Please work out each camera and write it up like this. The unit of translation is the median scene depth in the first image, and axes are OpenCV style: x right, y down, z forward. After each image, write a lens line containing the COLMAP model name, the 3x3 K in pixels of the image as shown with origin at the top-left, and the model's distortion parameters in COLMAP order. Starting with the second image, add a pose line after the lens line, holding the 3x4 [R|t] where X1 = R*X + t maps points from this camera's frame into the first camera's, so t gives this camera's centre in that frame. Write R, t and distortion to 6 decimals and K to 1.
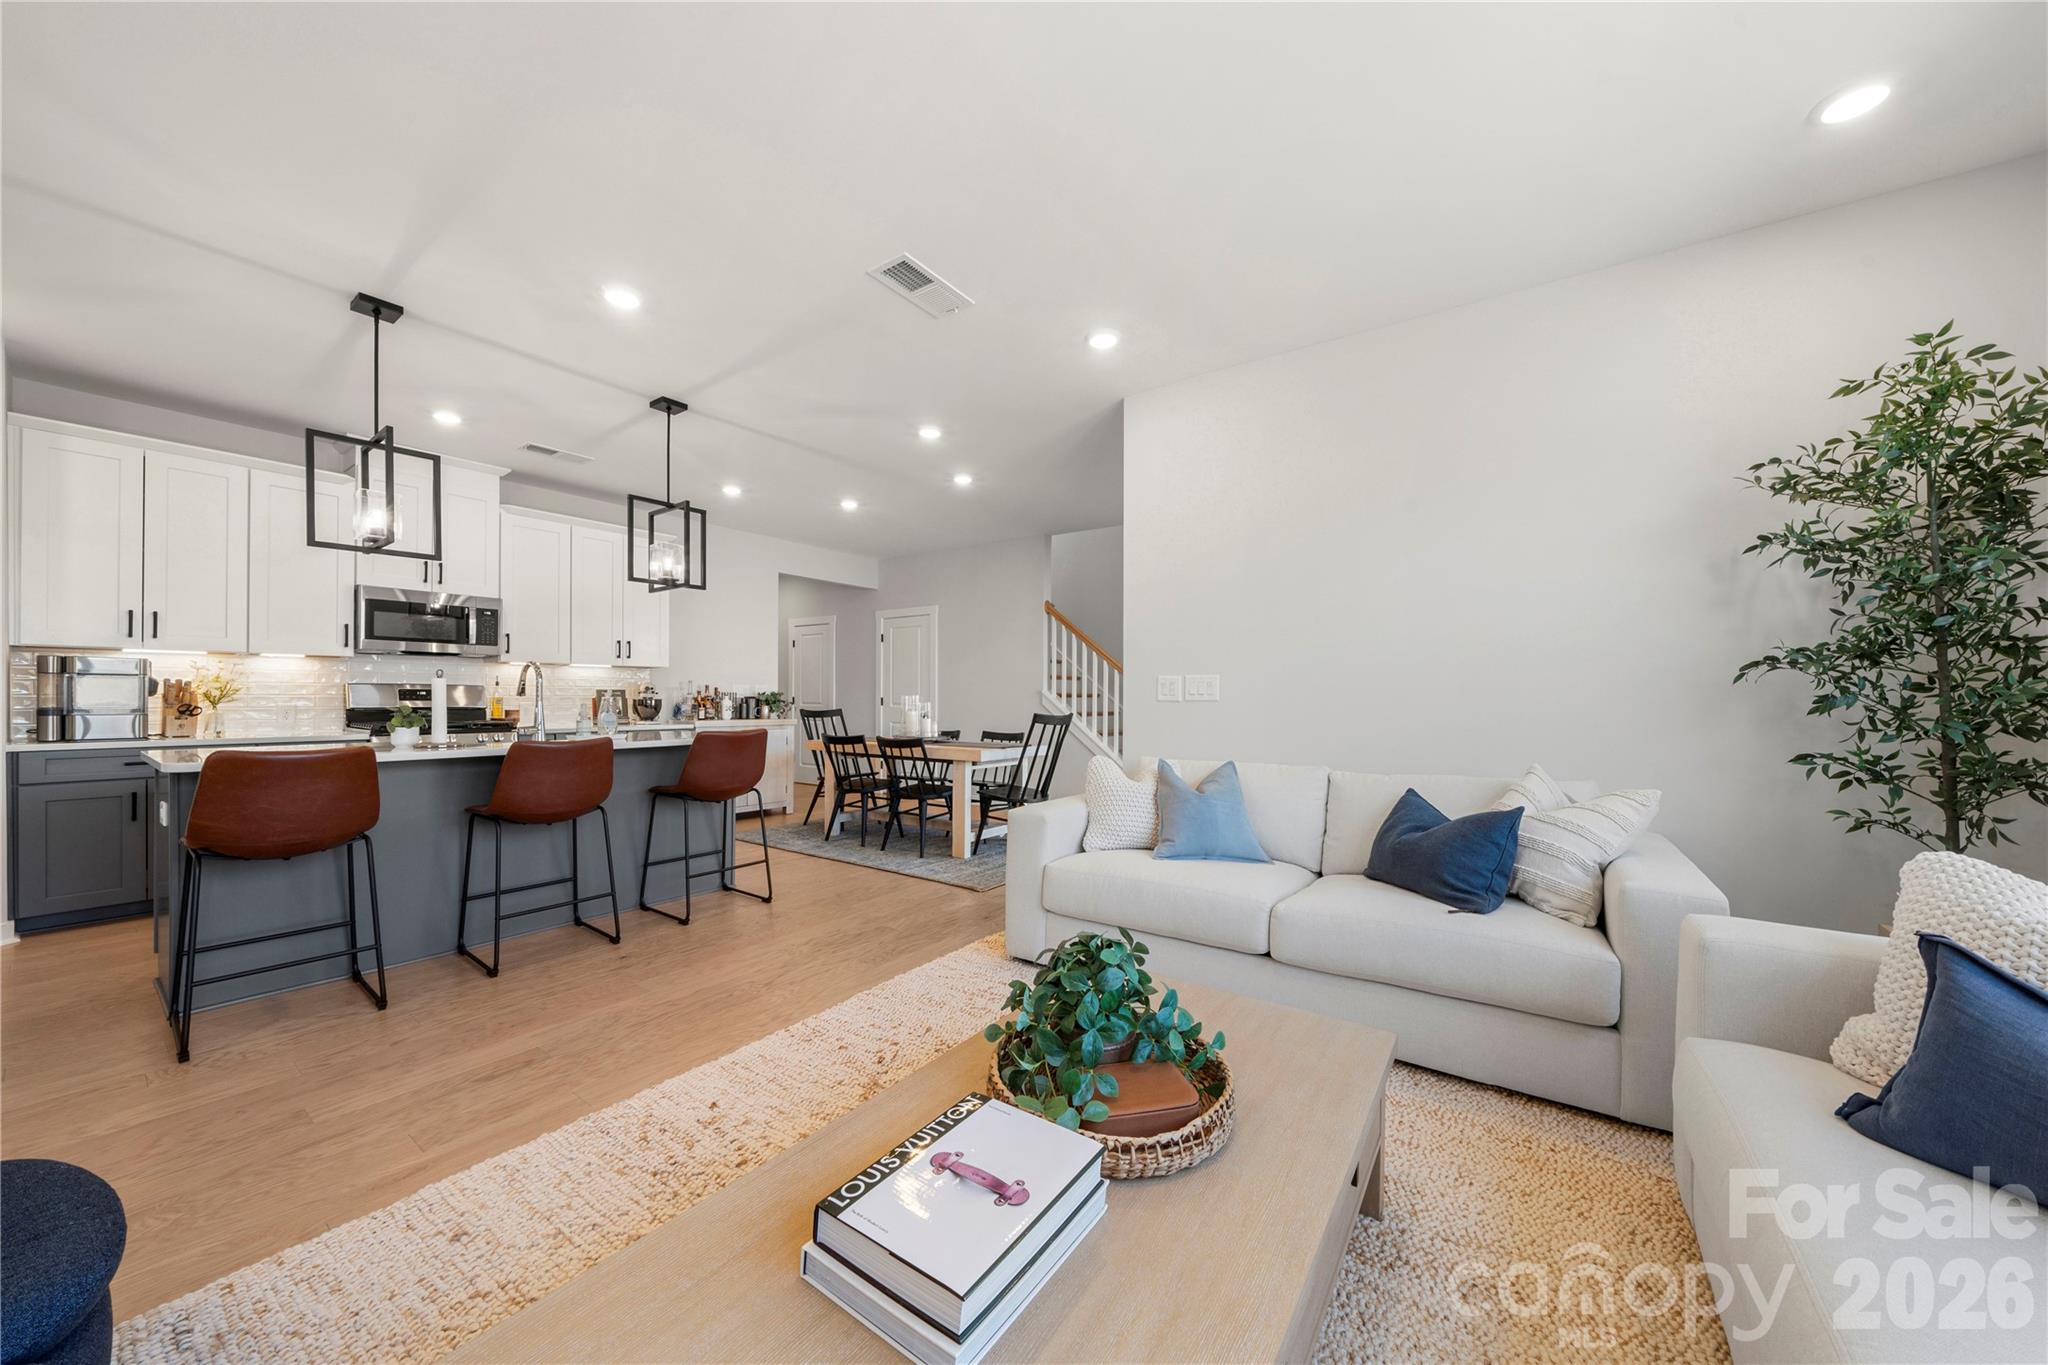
lens RADIAL K [[702.3, 0, 1029.7], [0, 702.3, 696.1], [0, 0, 1]] dist [-0.008257, -0.000044]
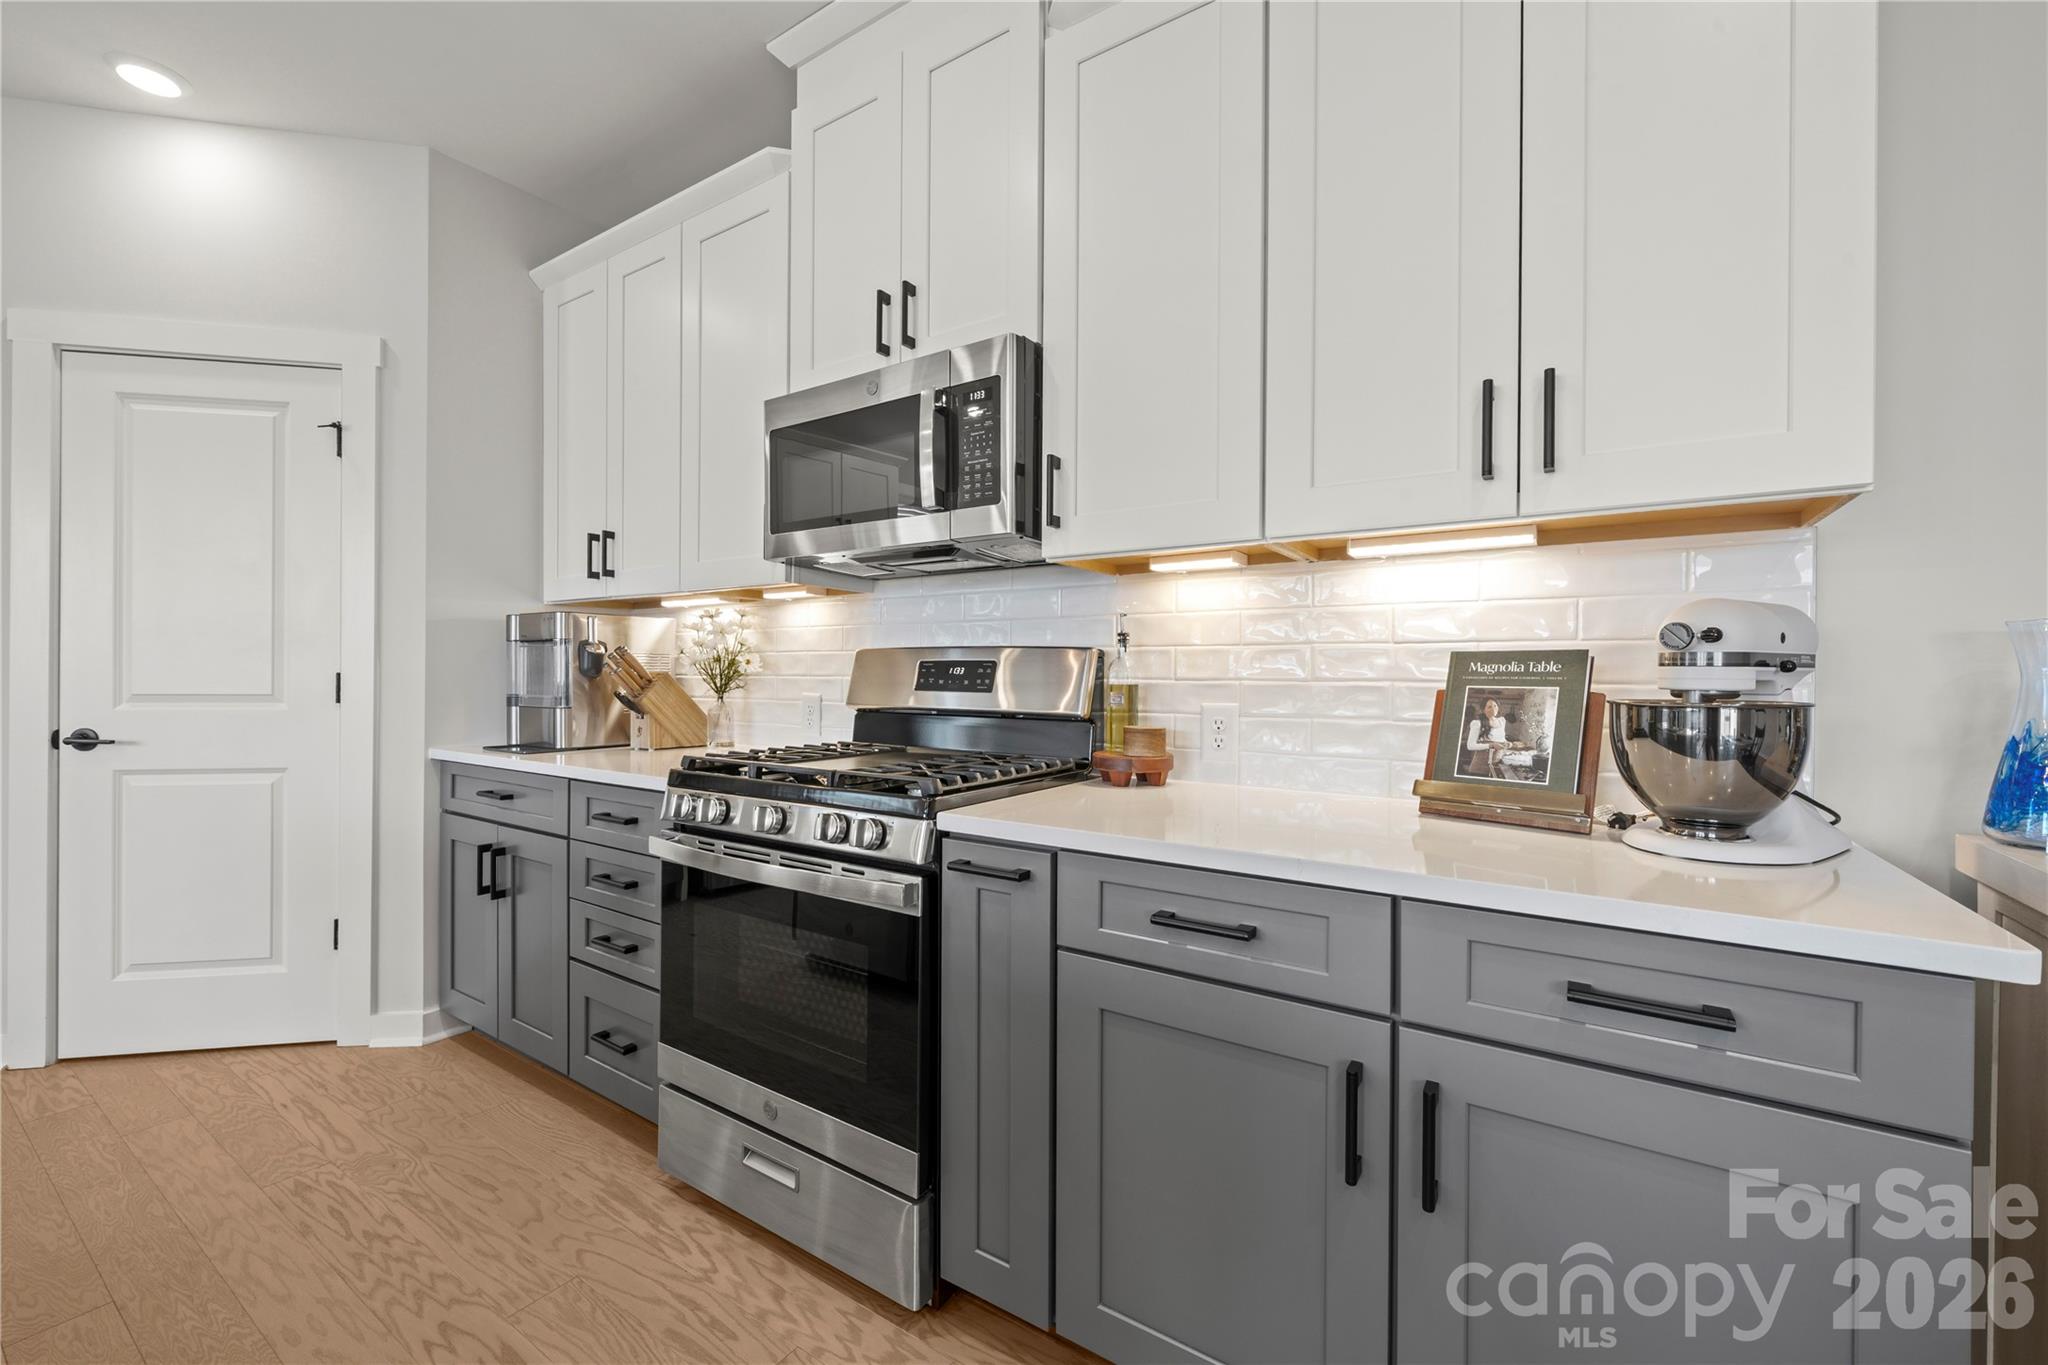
lens RADIAL K [[816.3, 0, 1020.5], [0, 816.3, 679.8], [0, 0, 1]] dist [-0.002074, -0.000338]
pose [[0.026167, 0.001816, -0.999656, -0.404081], [-0.004729, 0.999987, 0.001693, -0.000337], [0.999646, 0.004684, 0.026175, 0.941766]]
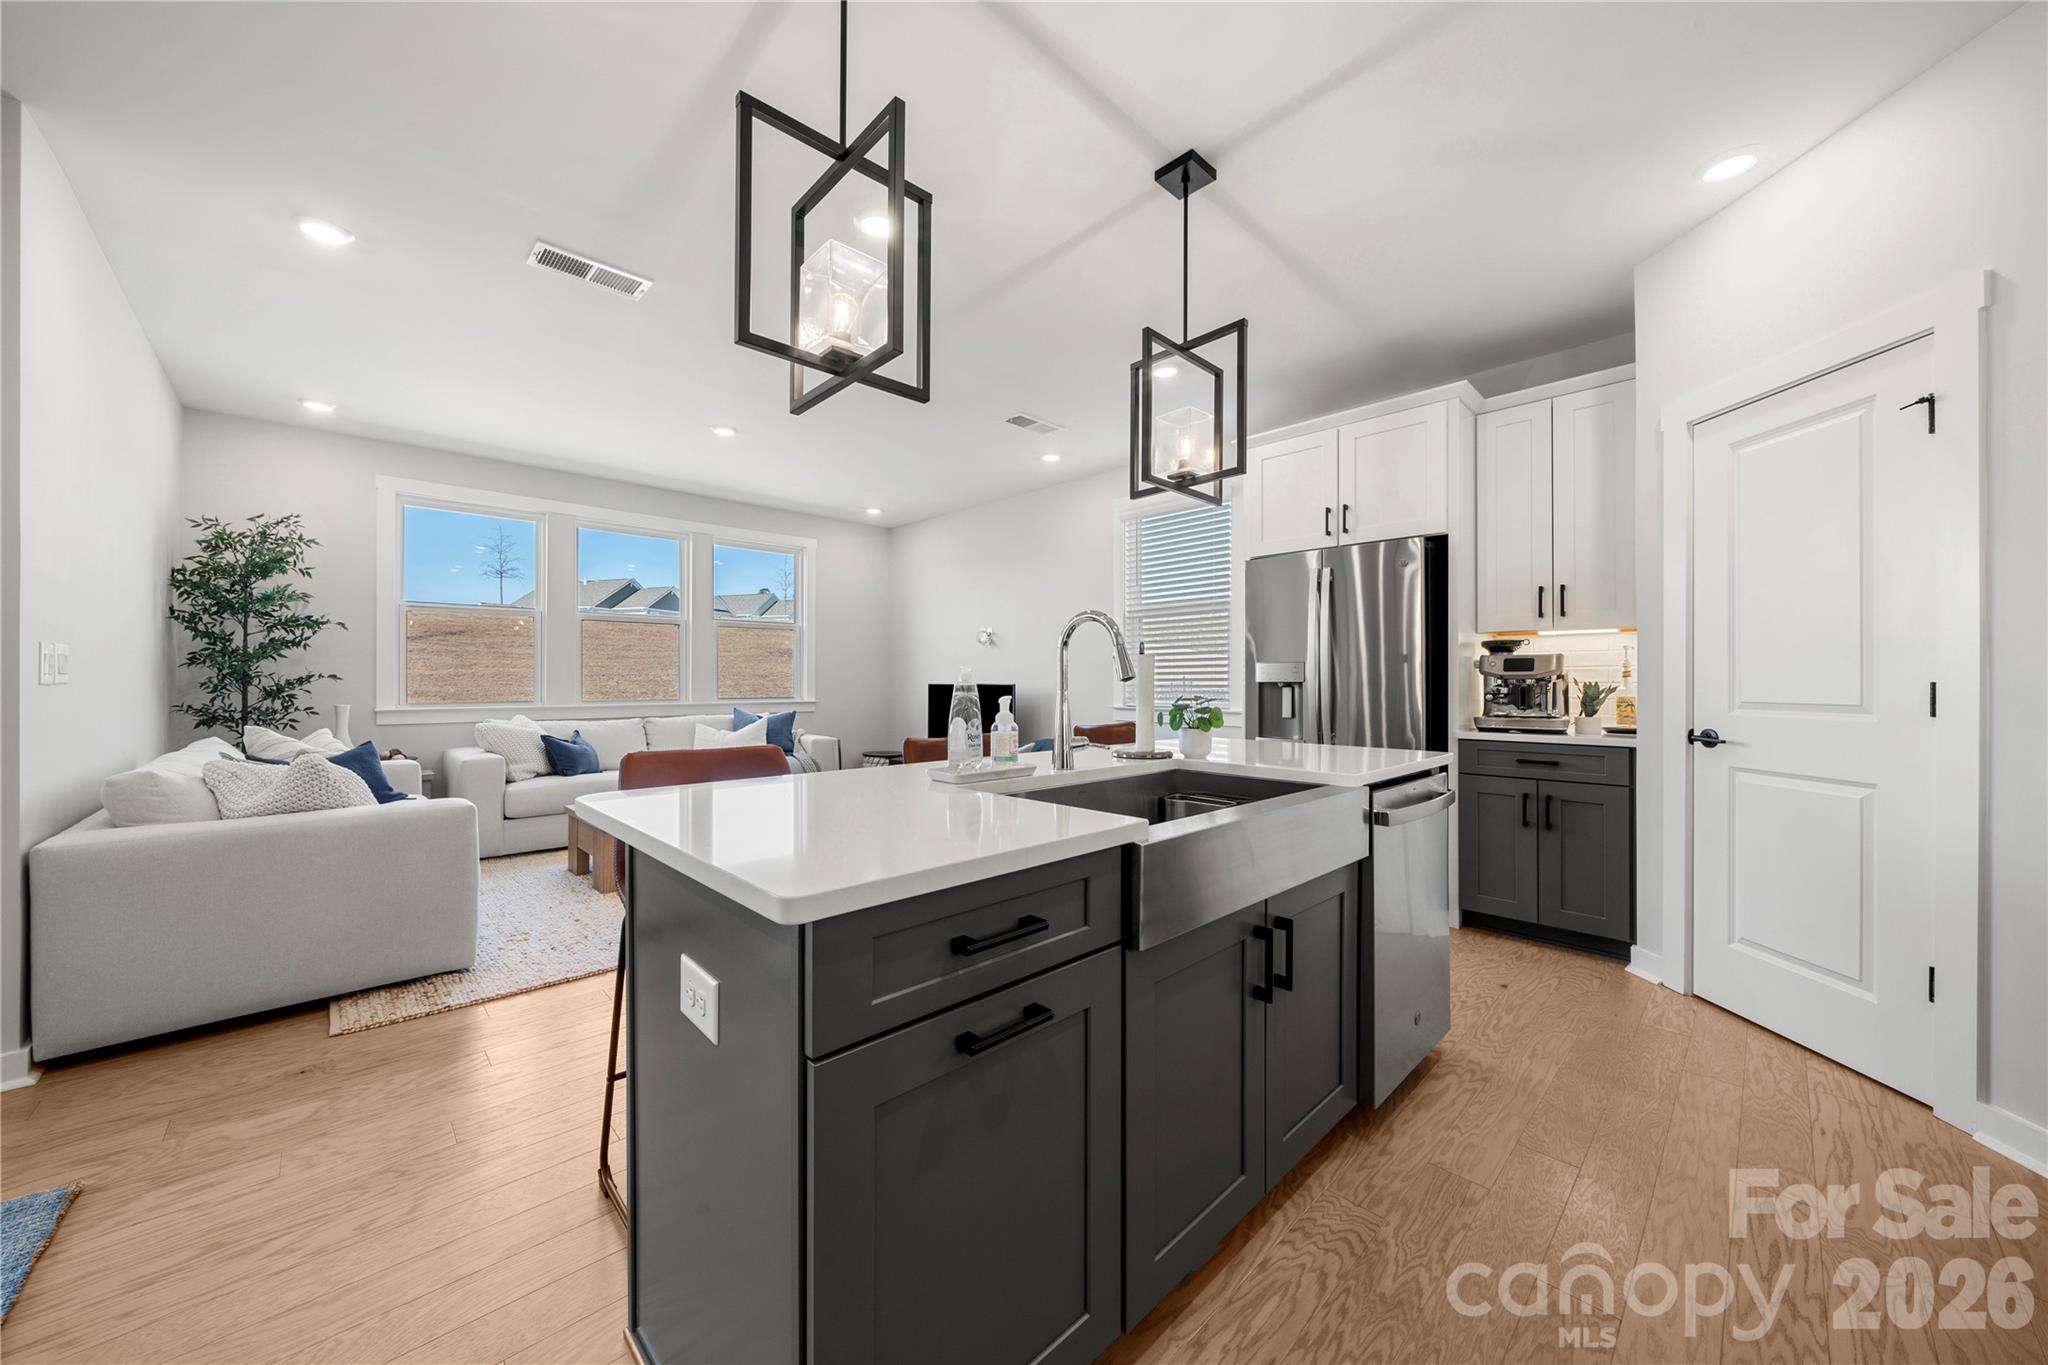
lens RADIAL K [[730.7, 0, 1020.6], [0, 730.7, 676.6], [0, 0, 1]] dist [-0.000643, -0.000076]
pose [[-0.982191, -0.001648, 0.187877, -0.504998], [-0.002962, 0.999973, -0.006711, -0.000792], [-0.187861, -0.007148, -0.982170, 1.004802]]
